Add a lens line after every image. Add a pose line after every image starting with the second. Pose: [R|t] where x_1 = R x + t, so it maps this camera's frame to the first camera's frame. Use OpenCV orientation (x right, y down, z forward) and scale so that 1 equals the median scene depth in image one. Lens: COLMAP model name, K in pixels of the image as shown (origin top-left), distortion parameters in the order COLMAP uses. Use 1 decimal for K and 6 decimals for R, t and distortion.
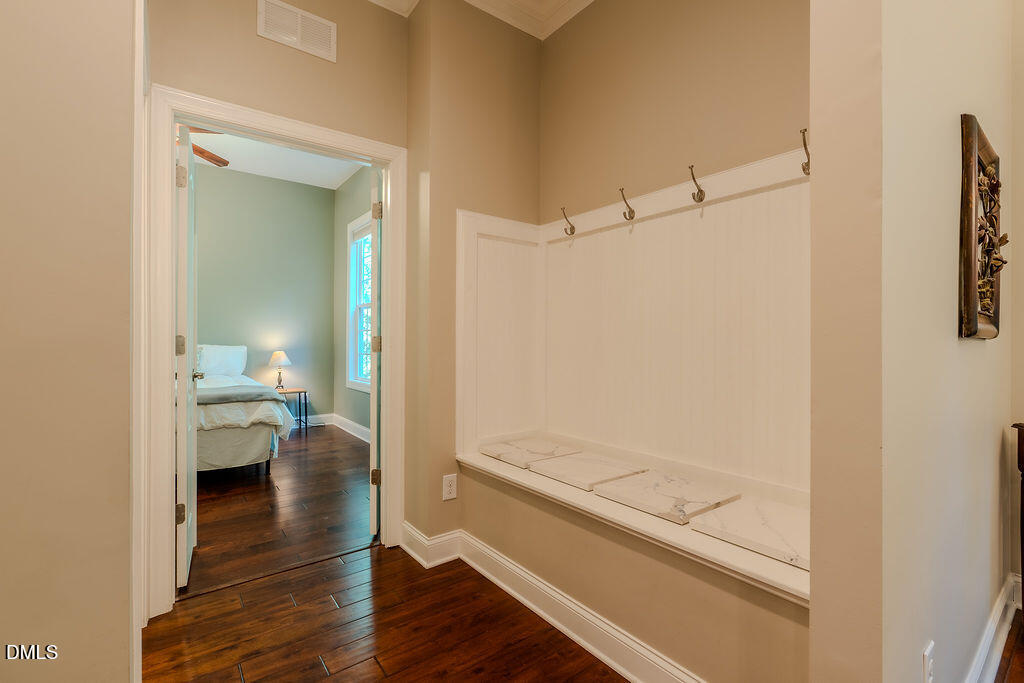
lens RADIAL K [[458.3, 0, 514.7], [0, 458.3, 341.4], [0, 0, 1]] dist [-0.000297, 0.000110]
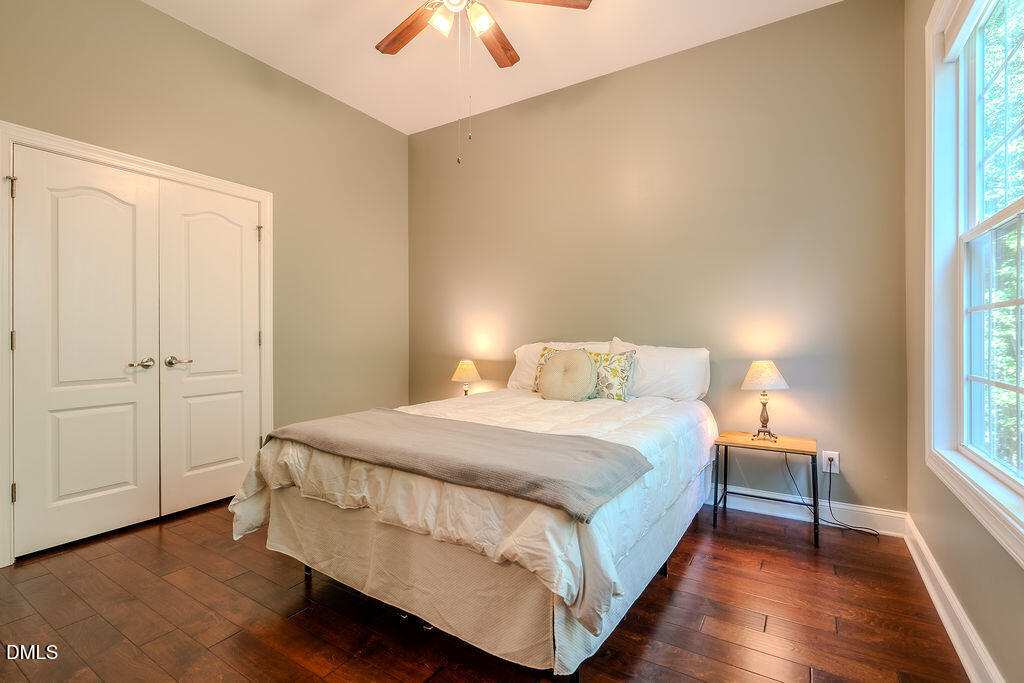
lens RADIAL K [[458.3, 0, 514.7], [0, 458.3, 341.4], [0, 0, 1]] dist [-0.000297, 0.000110]
pose [[0.349988, 0.002888, -0.936750, -0.145423], [-0.001768, 0.999996, 0.002422, -0.001249], [0.936753, 0.000809, 0.349991, 0.592911]]
